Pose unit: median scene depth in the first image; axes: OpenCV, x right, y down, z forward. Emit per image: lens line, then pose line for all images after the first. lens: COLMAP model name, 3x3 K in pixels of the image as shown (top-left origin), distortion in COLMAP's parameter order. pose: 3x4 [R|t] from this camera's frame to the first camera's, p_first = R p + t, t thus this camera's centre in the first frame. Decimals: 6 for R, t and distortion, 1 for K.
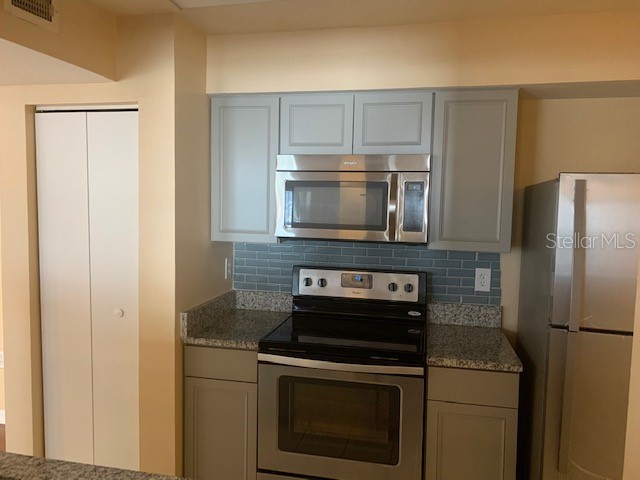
lens RADIAL K [[491.0, 0, 320.3], [0, 491.0, 237.2], [0, 0, 1]] dist [0.006760, -0.005008]
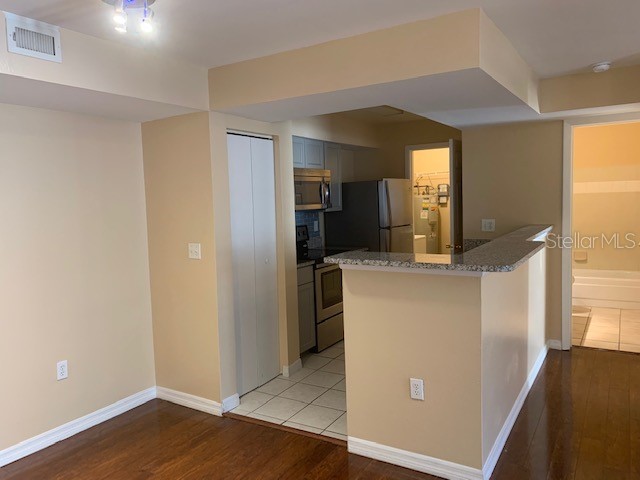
lens RADIAL K [[487.8, 0, 320.0], [0, 487.8, 240.0], [0, 0, 1]] dist [0.098102, -0.134124]
pose [[0.316424, -0.112376, 0.941938, -1.852491], [0.113528, 0.990308, 0.080010, -0.026304], [-0.941800, 0.081619, 0.326116, 0.288079]]
